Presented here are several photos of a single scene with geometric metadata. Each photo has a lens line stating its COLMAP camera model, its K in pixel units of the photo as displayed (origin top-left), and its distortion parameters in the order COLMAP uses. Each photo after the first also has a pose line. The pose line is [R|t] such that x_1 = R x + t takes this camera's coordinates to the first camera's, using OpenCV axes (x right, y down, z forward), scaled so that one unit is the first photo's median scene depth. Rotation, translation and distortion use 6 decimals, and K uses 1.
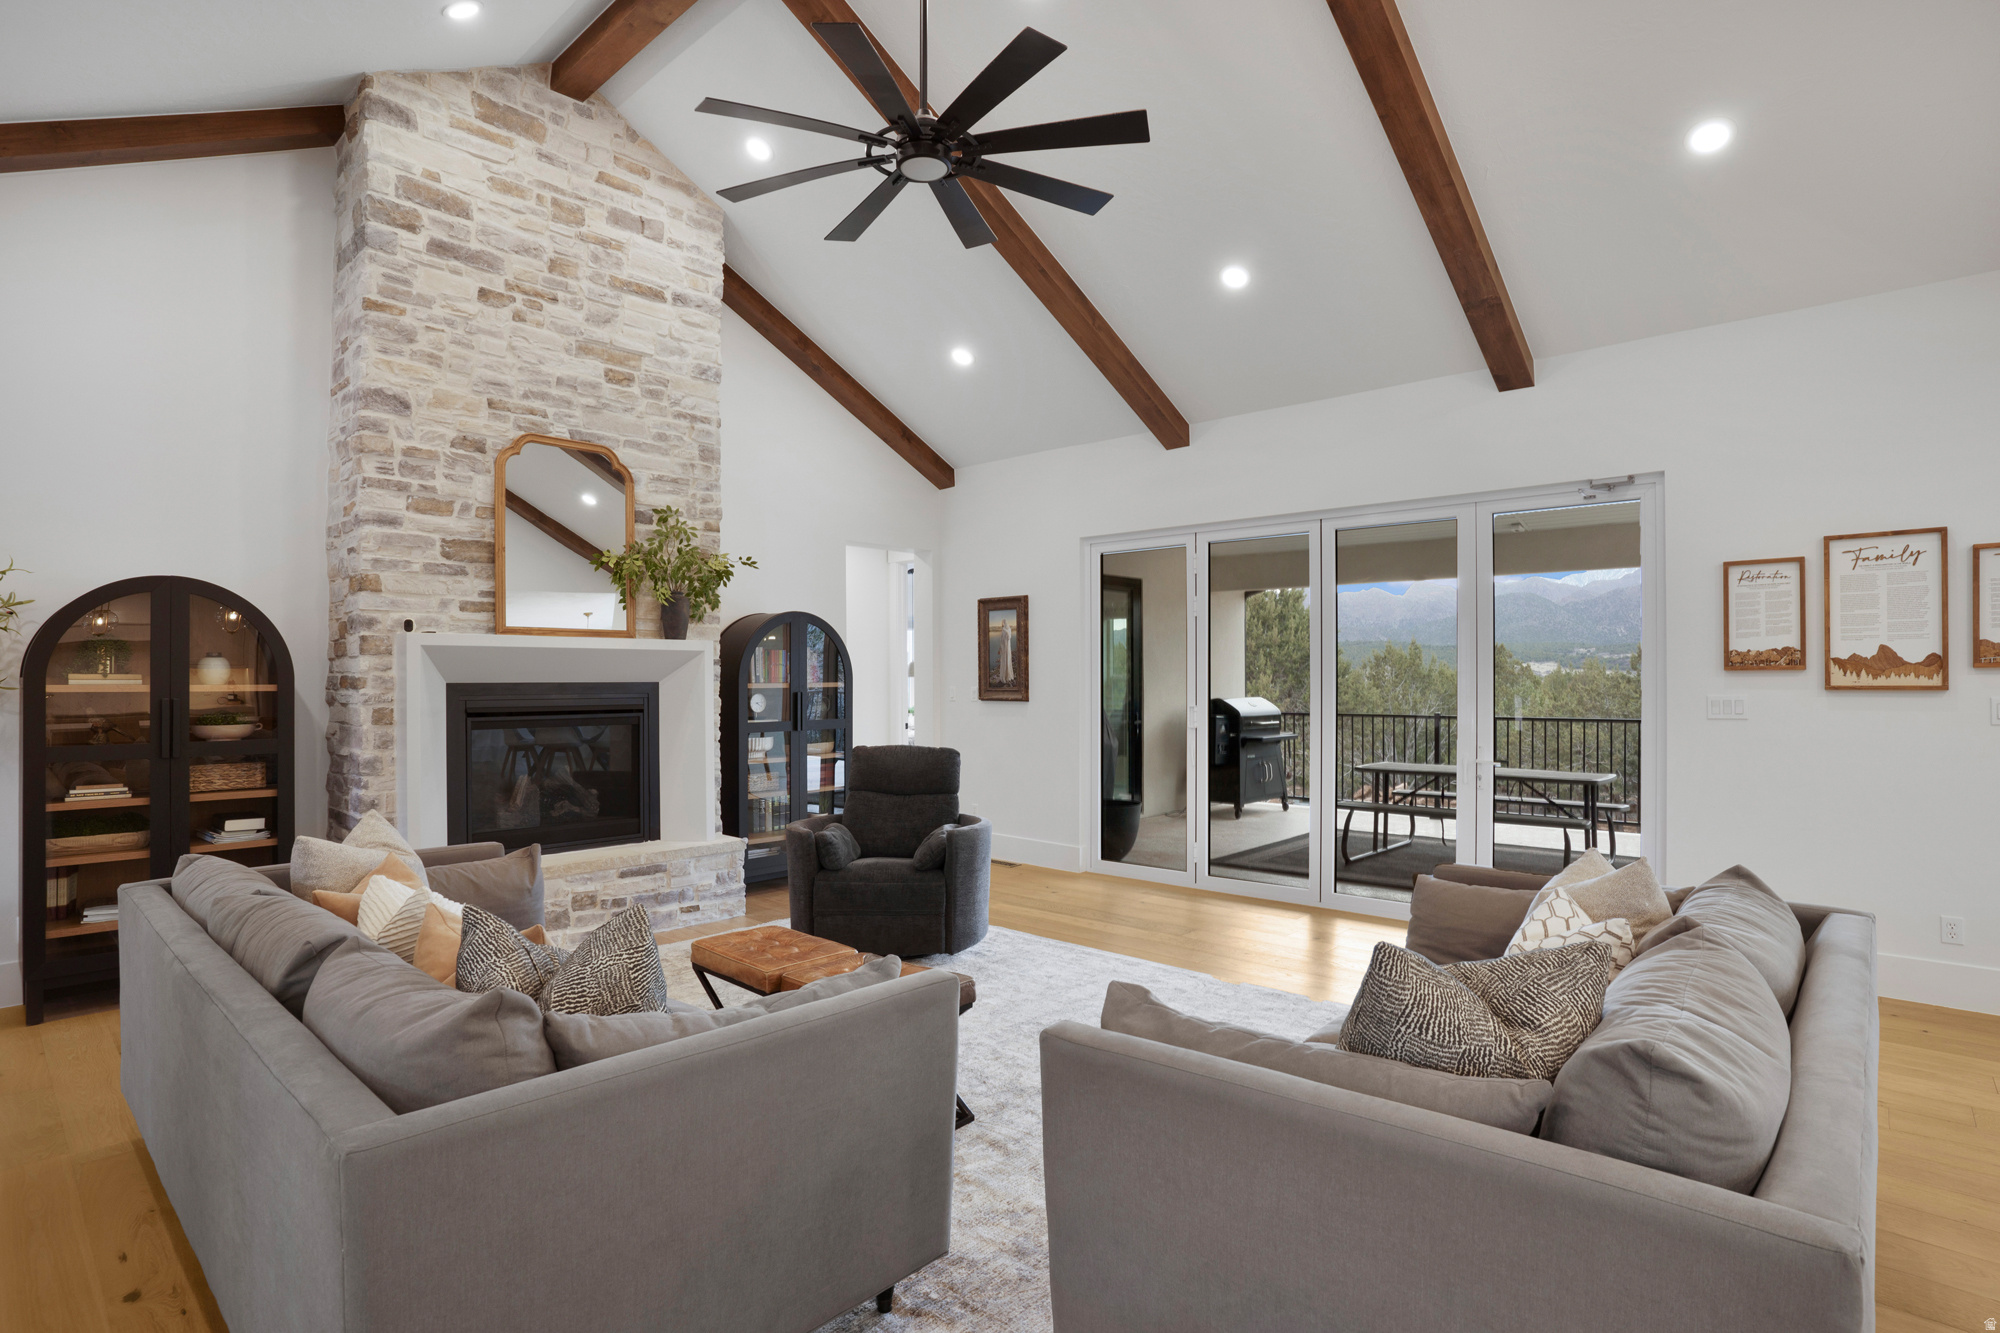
lens RADIAL K [[1007.8, 0, 985.2], [0, 1007.8, 676.9], [0, 0, 1]] dist [-0.023878, 0.007003]
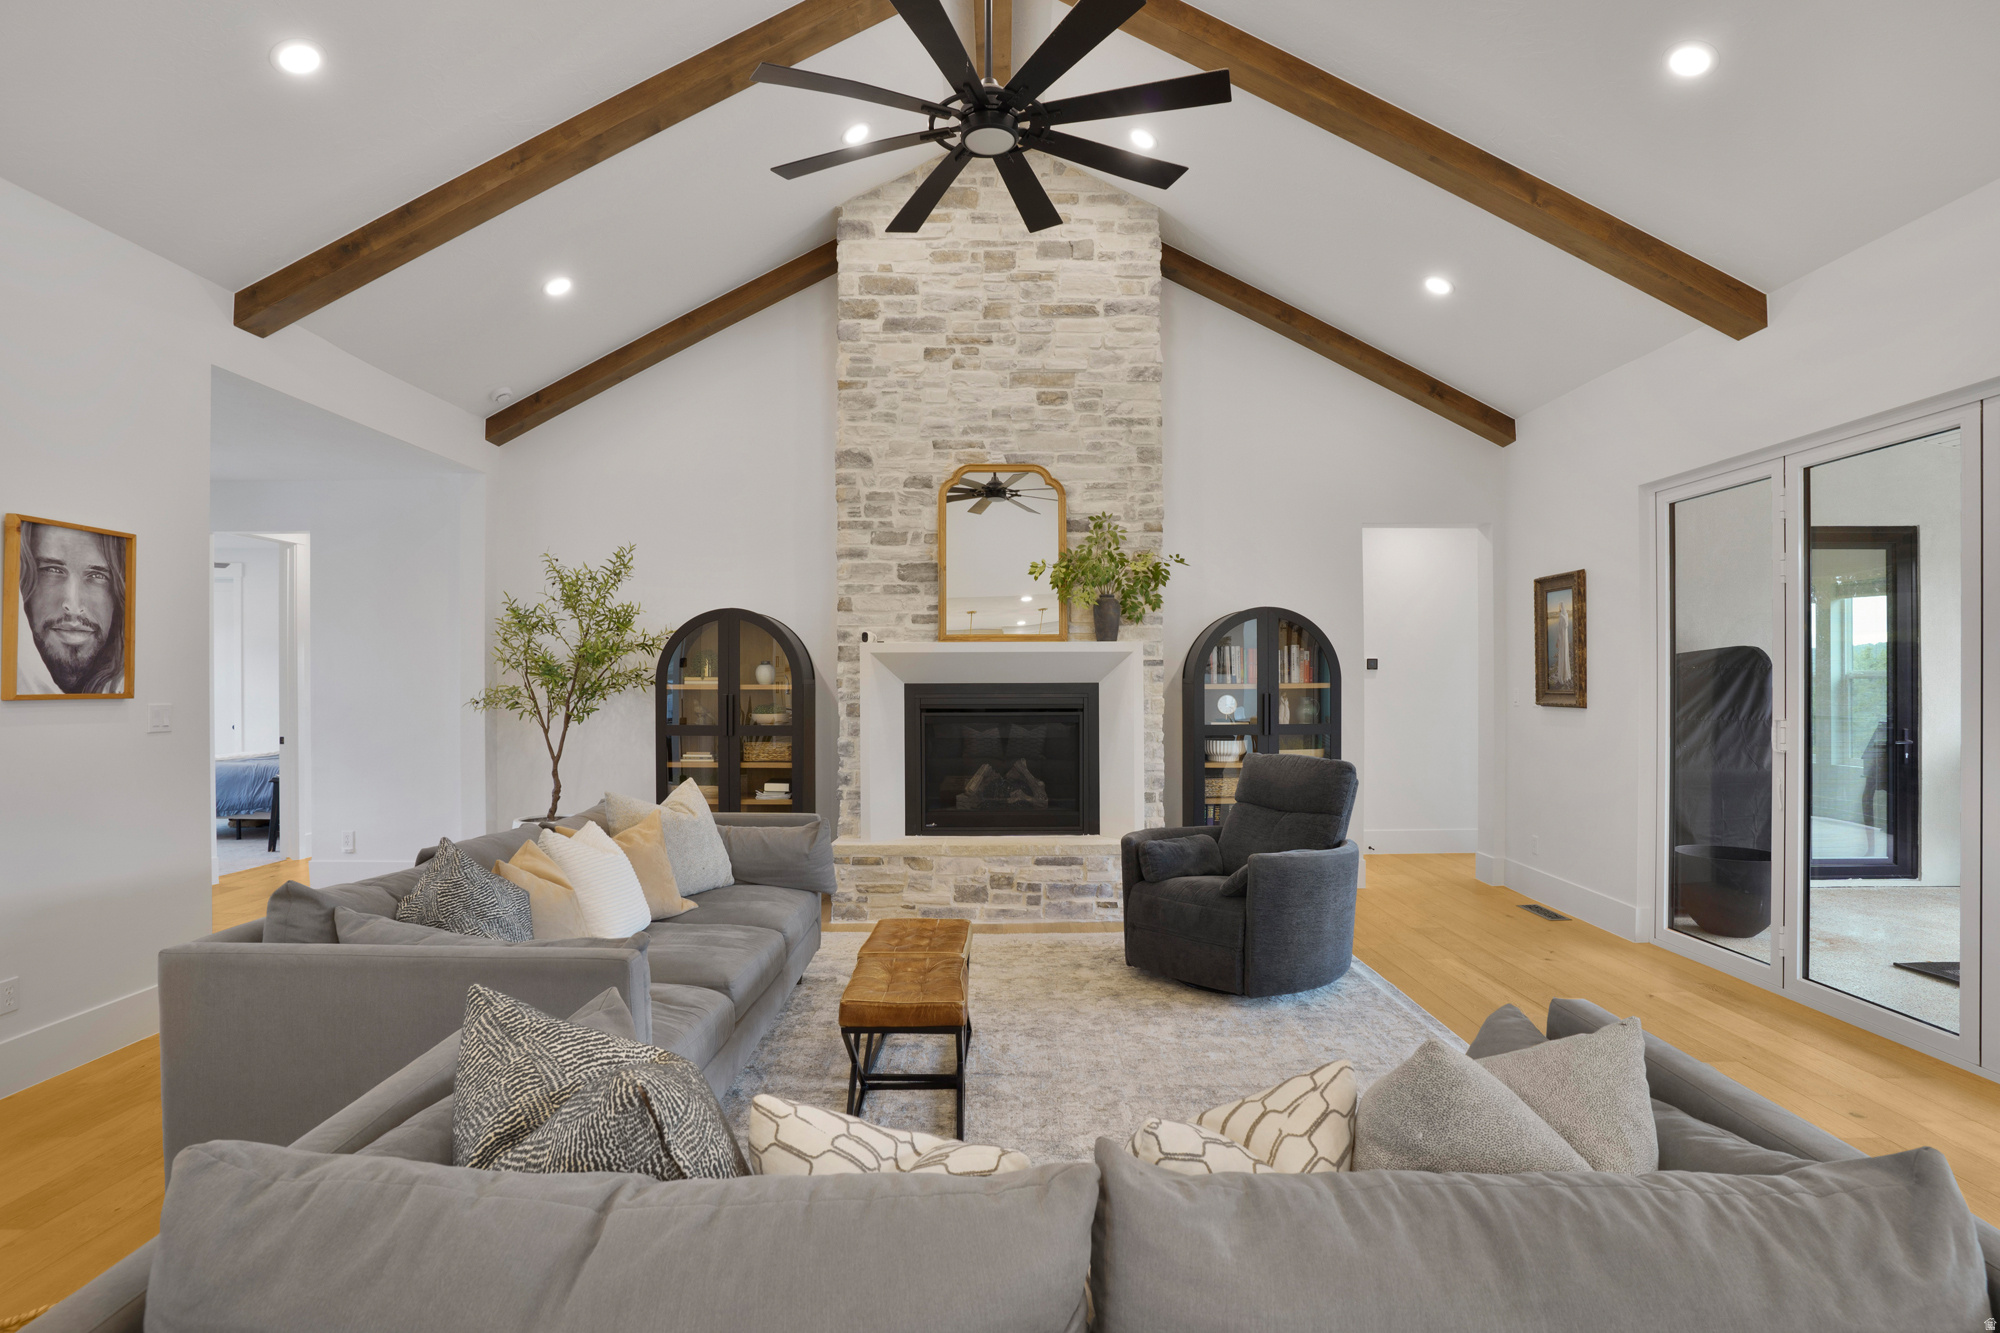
lens RADIAL K [[1007.8, 0, 994.7], [0, 1007.8, 672.4], [0, 0, 1]] dist [-0.023878, 0.007003]
pose [[0.695959, -0.002021, -0.718079, 0.376588], [0.003434, 0.999994, 0.000514, -0.006719], [0.718073, -0.002823, 0.695962, 0.214928]]
